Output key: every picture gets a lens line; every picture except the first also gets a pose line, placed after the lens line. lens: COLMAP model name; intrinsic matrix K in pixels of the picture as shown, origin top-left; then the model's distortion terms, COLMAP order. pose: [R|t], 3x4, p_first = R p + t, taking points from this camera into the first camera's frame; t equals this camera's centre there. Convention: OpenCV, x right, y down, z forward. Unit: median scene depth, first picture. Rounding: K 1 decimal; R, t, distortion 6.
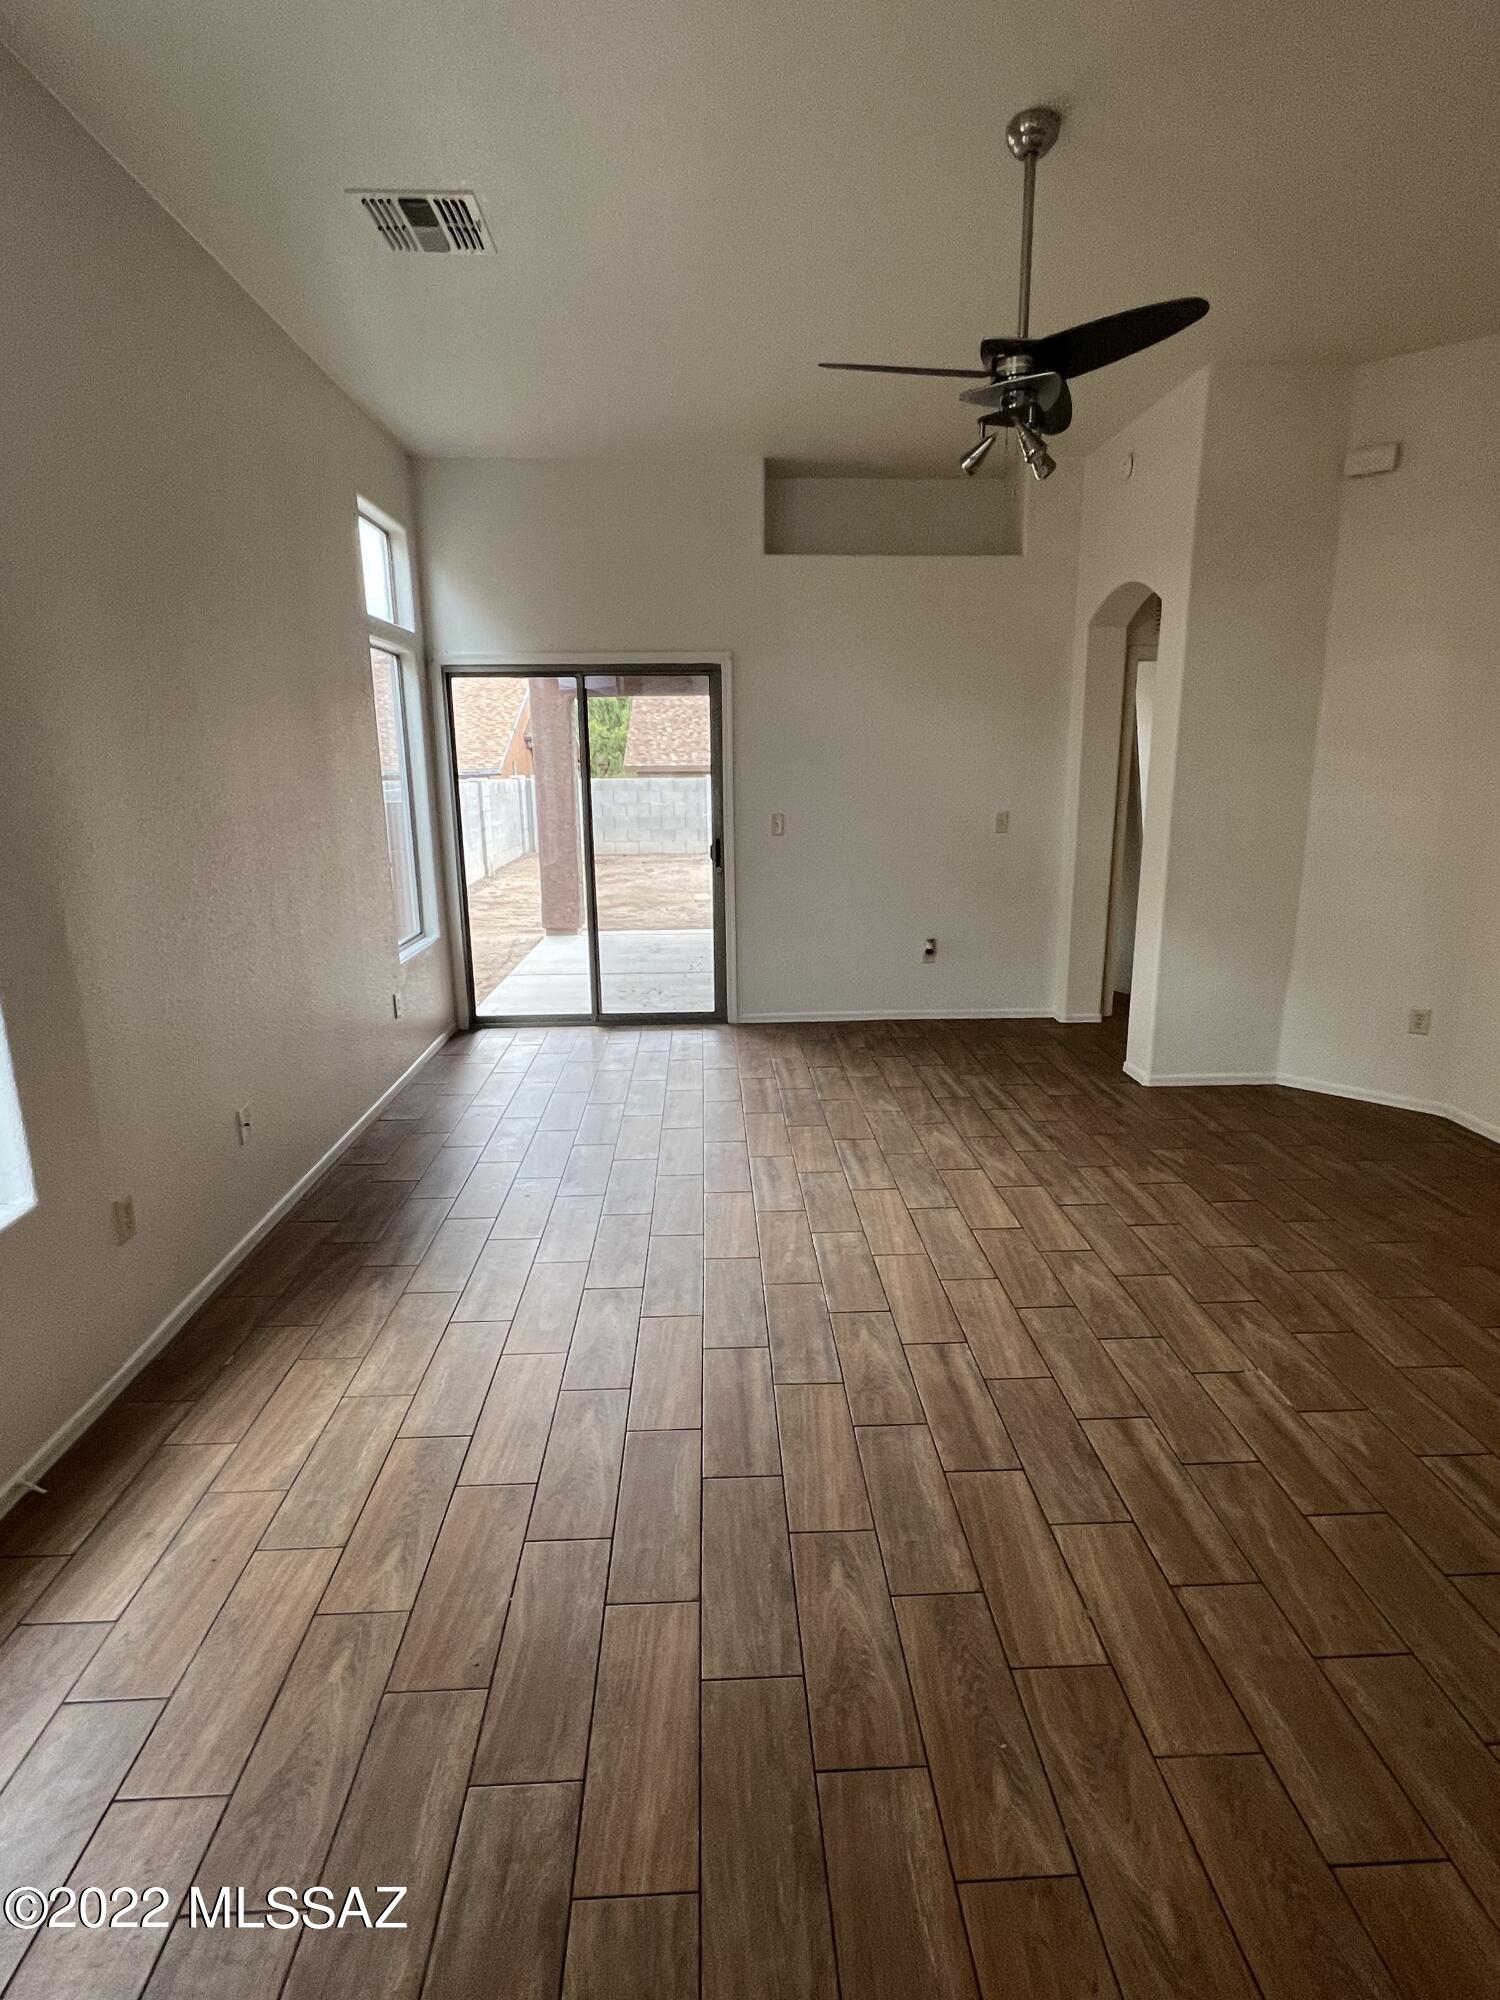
lens RADIAL K [[1020.8, 0, 750.0], [0, 1020.8, 1000.0], [0, 0, 1]] dist [0.000740, 0.001770]
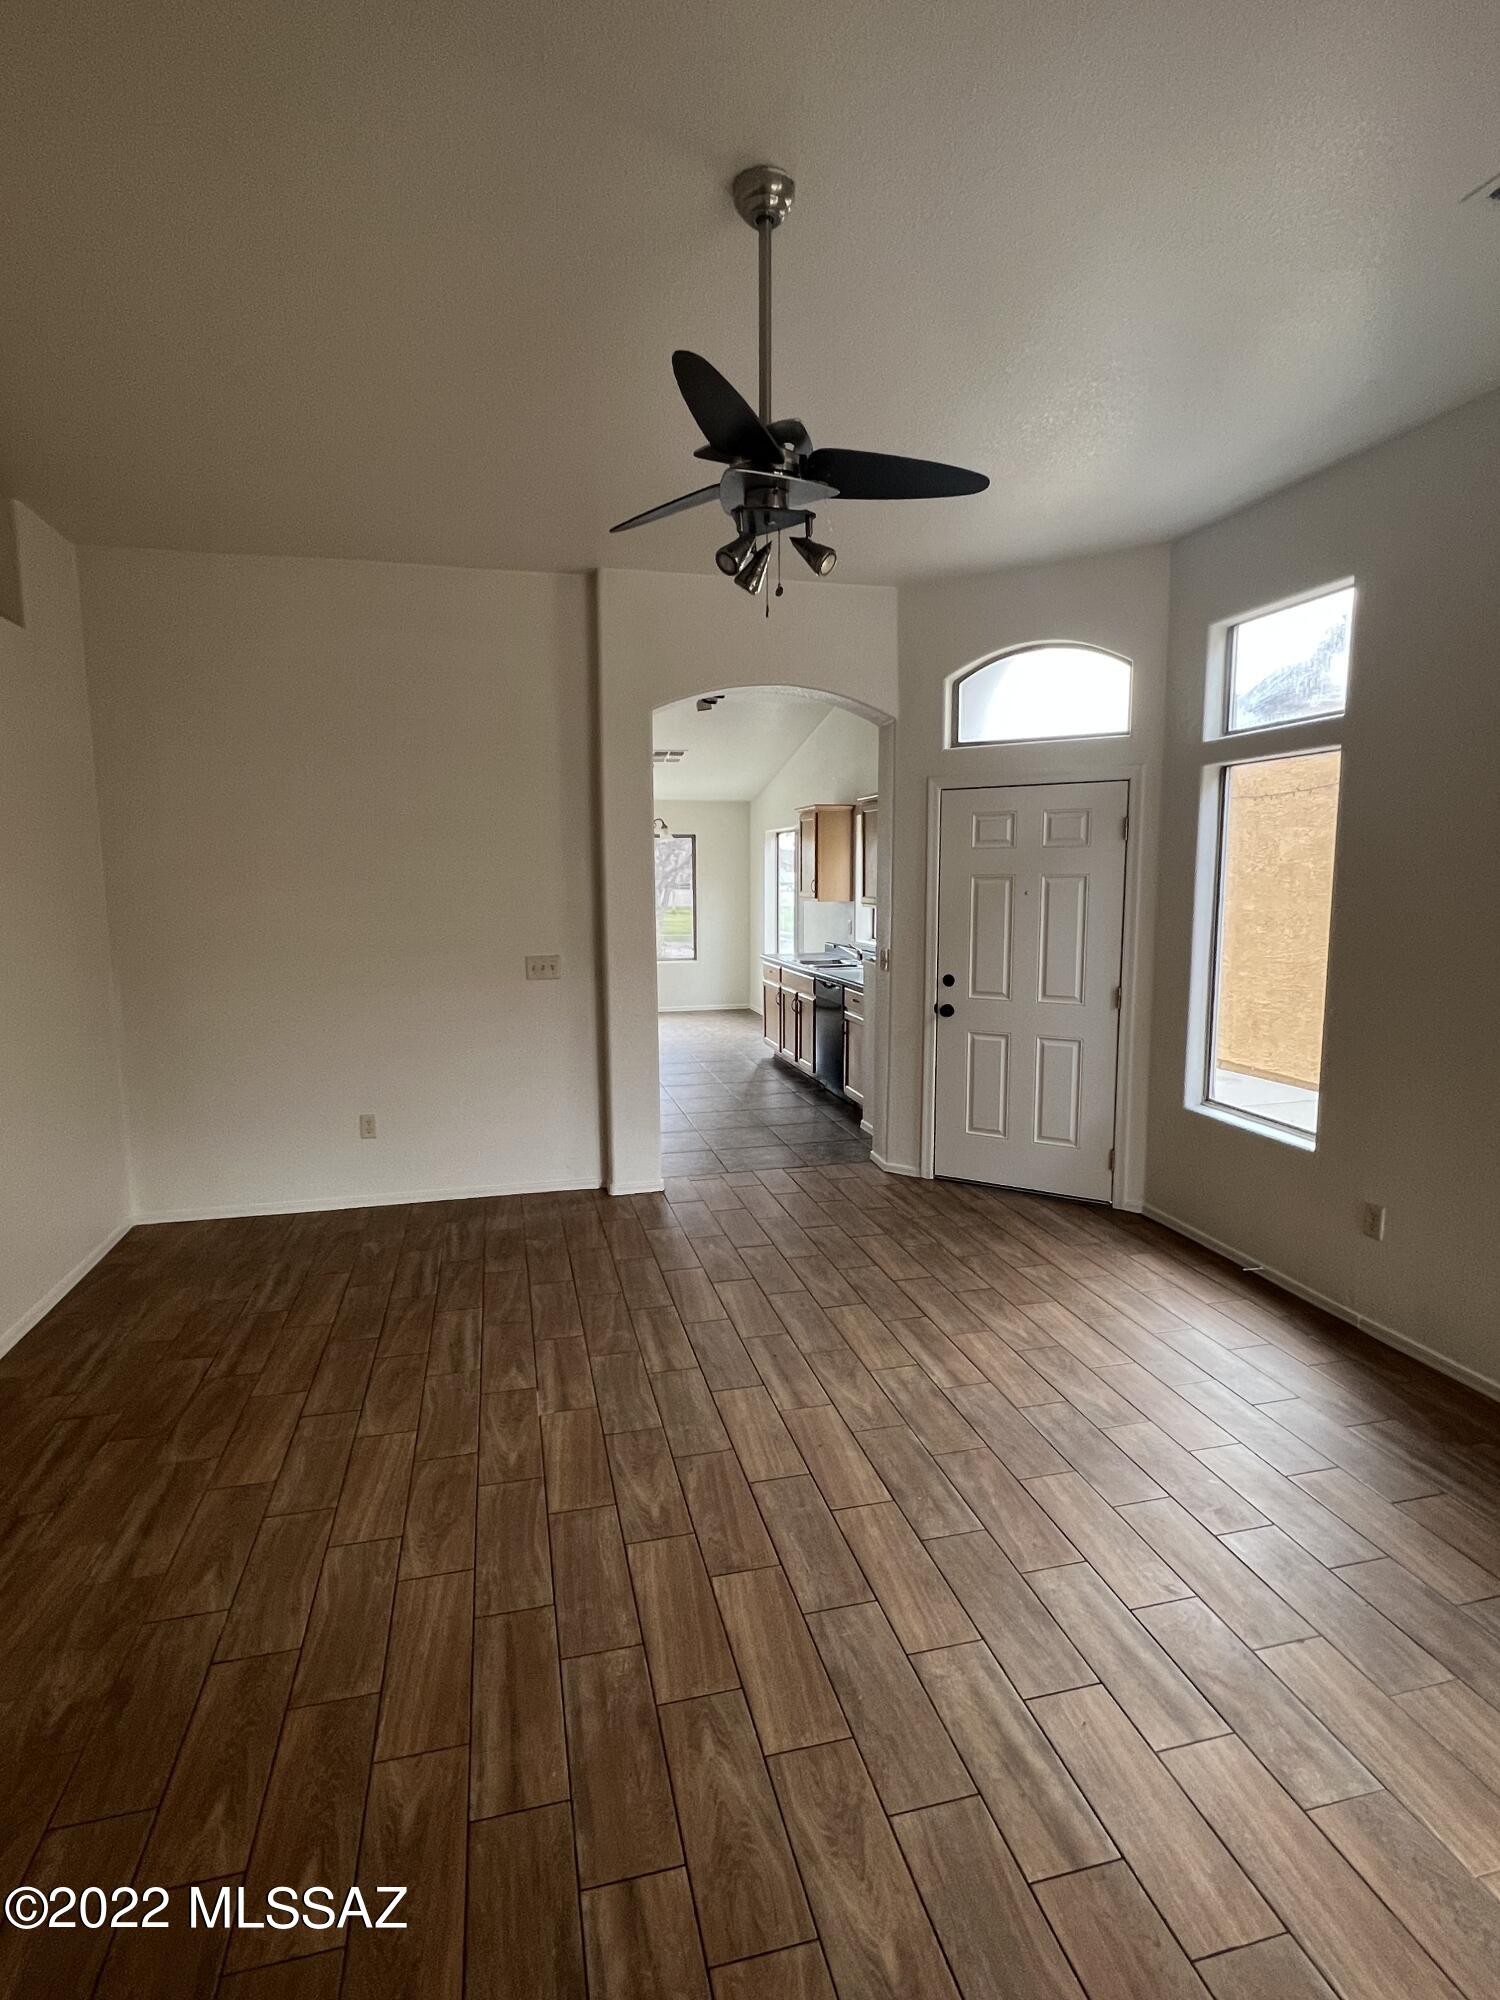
lens RADIAL K [[1020.8, 0, 750.0], [0, 1020.8, 1000.0], [0, 0, 1]] dist [0.000740, 0.001770]
pose [[-0.979529, 0.039270, -0.197438, 0.403482], [-0.032572, 0.936947, 0.347951, -0.438599], [0.198653, 0.347259, -0.916487, 1.680723]]
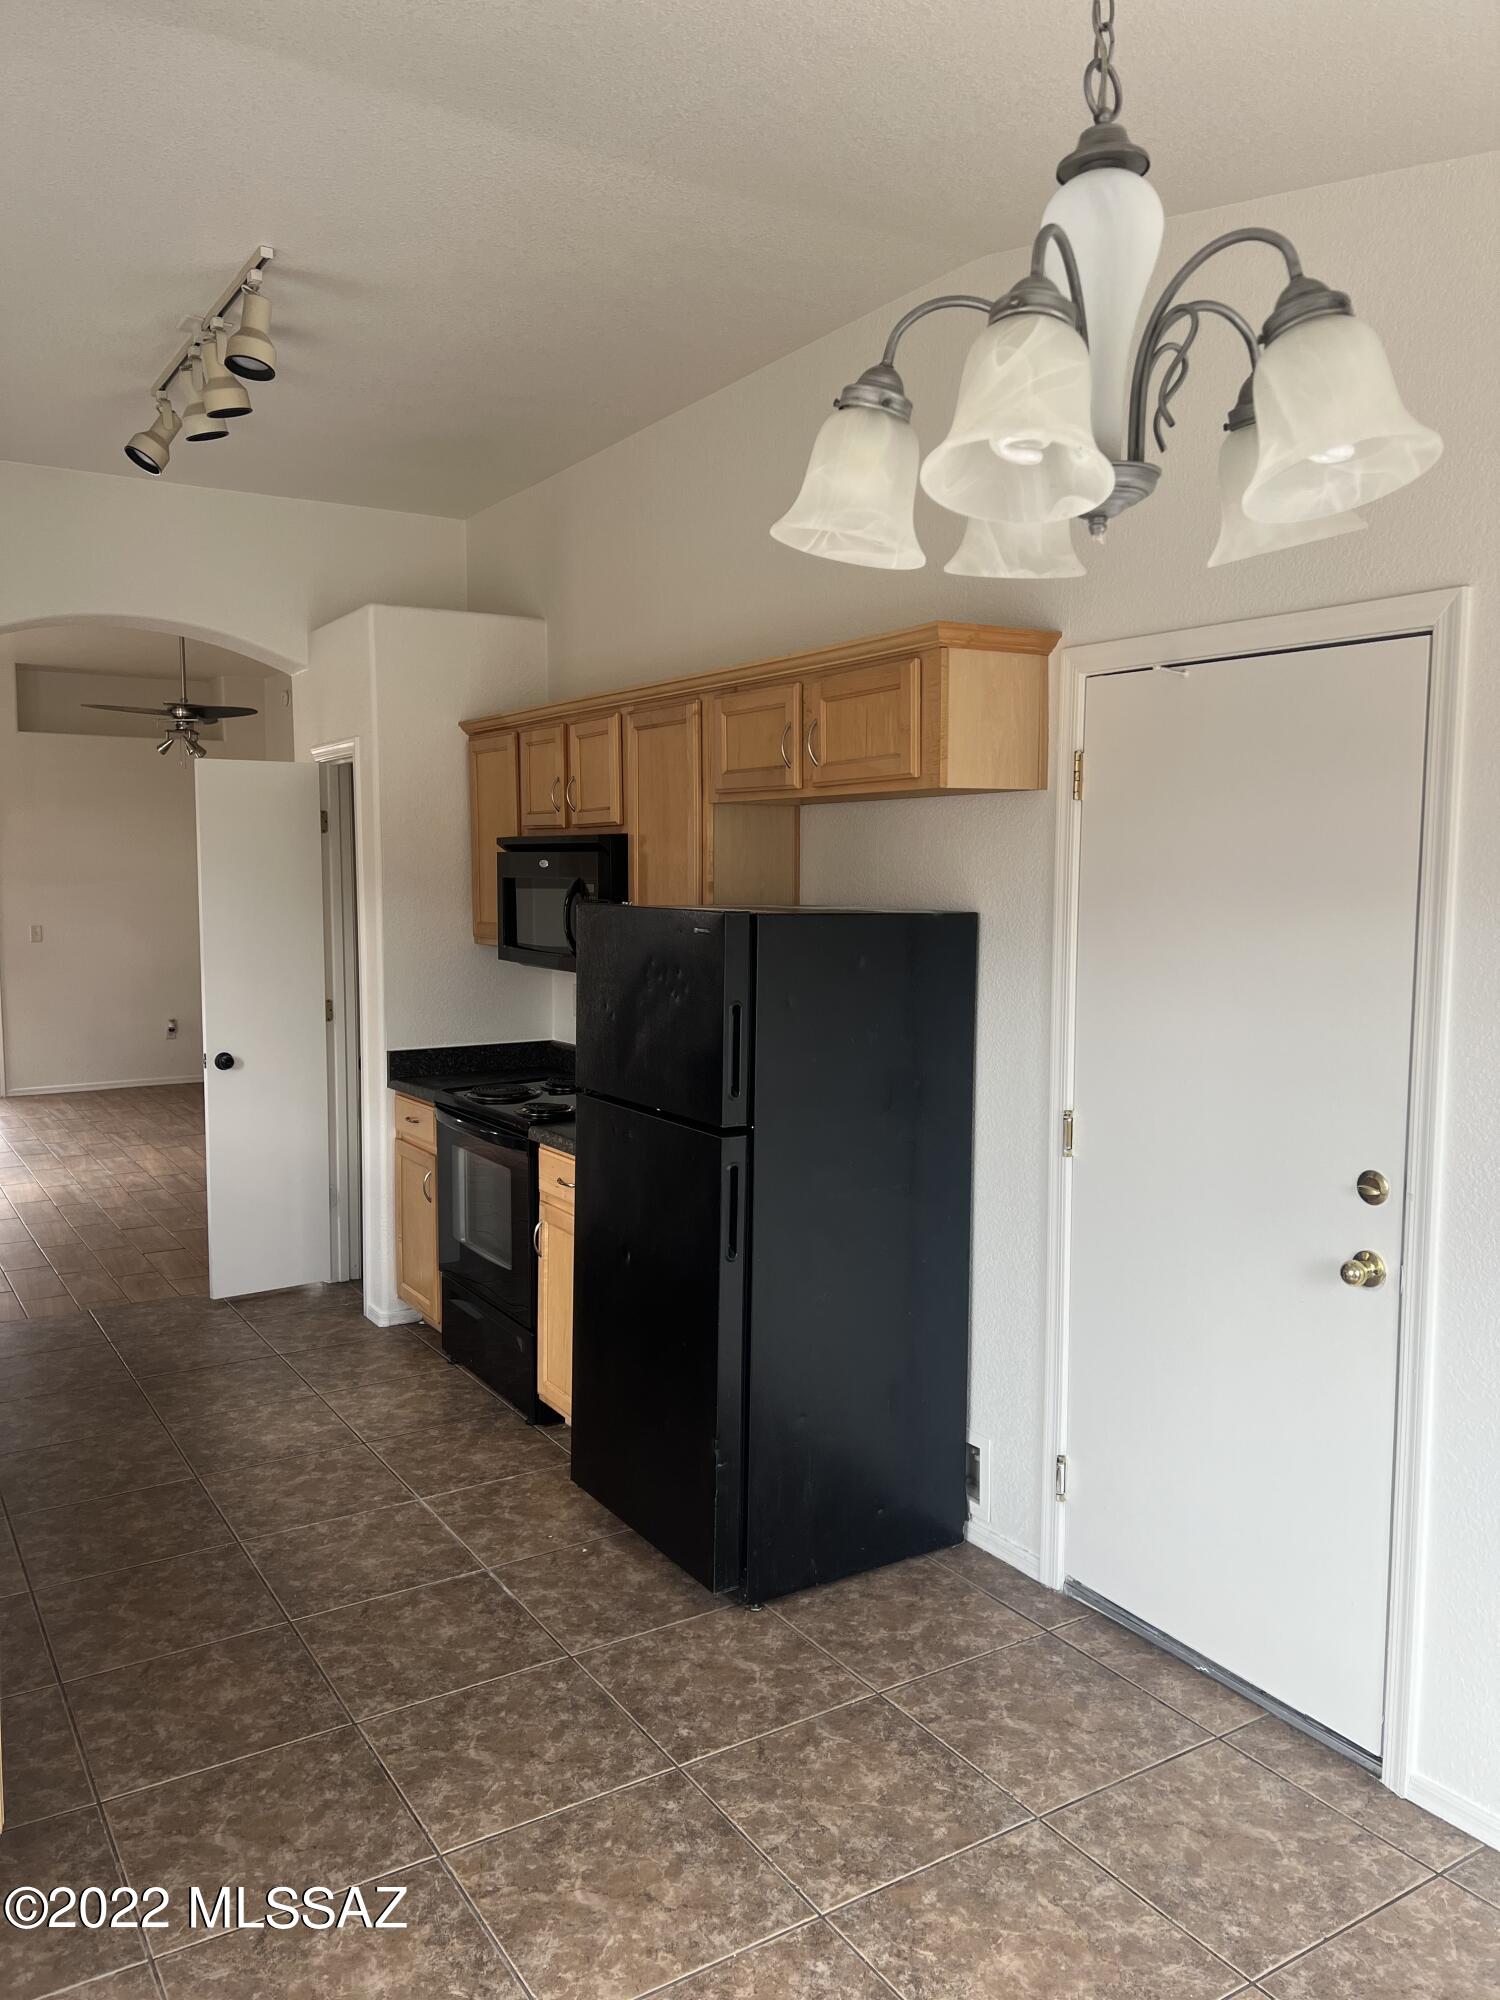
lens RADIAL K [[1484.8, 0, 734.5], [0, 1484.8, 1006.3], [0, 0, 1]] dist [0.051033, -0.064306]
pose [[0.870679, -0.030943, 0.490878, -0.251492], [0.099978, 0.988318, -0.115033, 0.407375], [-0.481583, 0.149234, 0.863601, -1.885882]]
